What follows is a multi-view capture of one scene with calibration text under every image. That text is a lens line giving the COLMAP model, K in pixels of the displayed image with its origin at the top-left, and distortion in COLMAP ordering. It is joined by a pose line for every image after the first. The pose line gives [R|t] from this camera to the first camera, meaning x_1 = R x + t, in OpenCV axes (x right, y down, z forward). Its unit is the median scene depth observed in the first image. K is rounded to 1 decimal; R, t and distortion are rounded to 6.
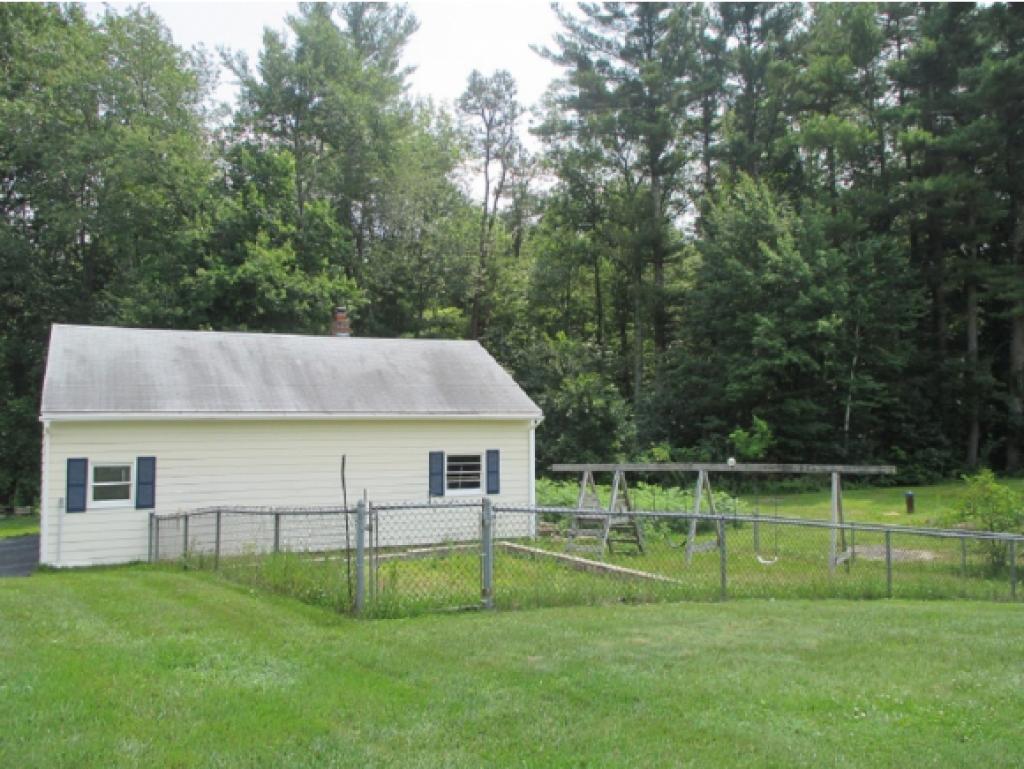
lens RADIAL K [[854.7, 0, 518.0], [0, 854.7, 353.5], [0, 0, 1]] dist [-0.029877, 0.001272]
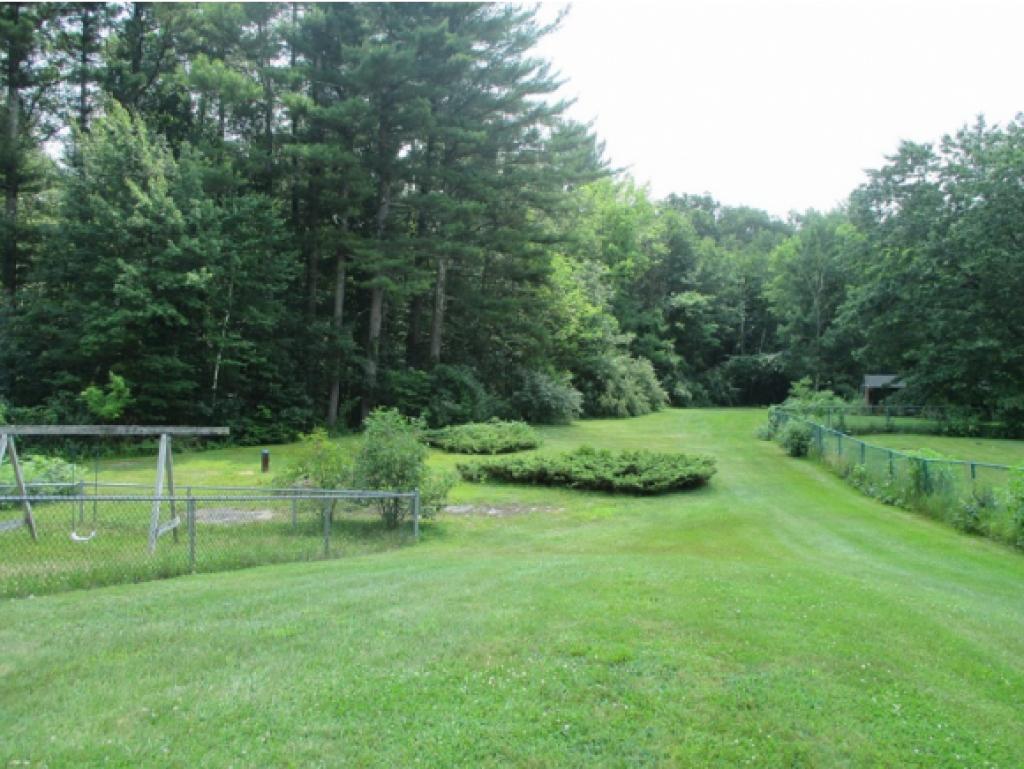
lens RADIAL K [[854.7, 0, 518.0], [0, 854.7, 353.5], [0, 0, 1]] dist [-0.029877, 0.001272]
pose [[0.773604, 0.035895, 0.632651, 0.038688], [-0.066077, 0.997521, 0.024201, 0.003144], [-0.630214, -0.060525, 0.774058, 0.028749]]
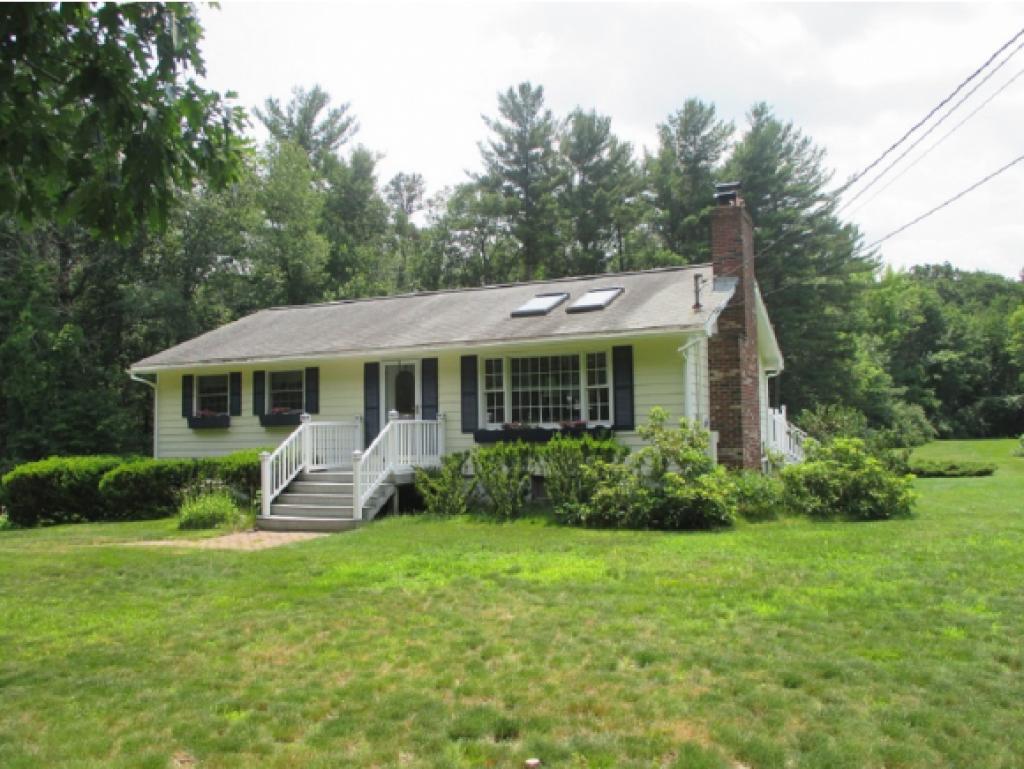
lens RADIAL K [[854.7, 0, 518.0], [0, 854.7, 353.5], [0, 0, 1]] dist [-0.029877, 0.001272]
pose [[0.900118, 0.023580, 0.435007, -0.469770], [-0.018351, 0.999700, -0.016216, -0.029615], [-0.435259, 0.006614, 0.900281, -0.295784]]
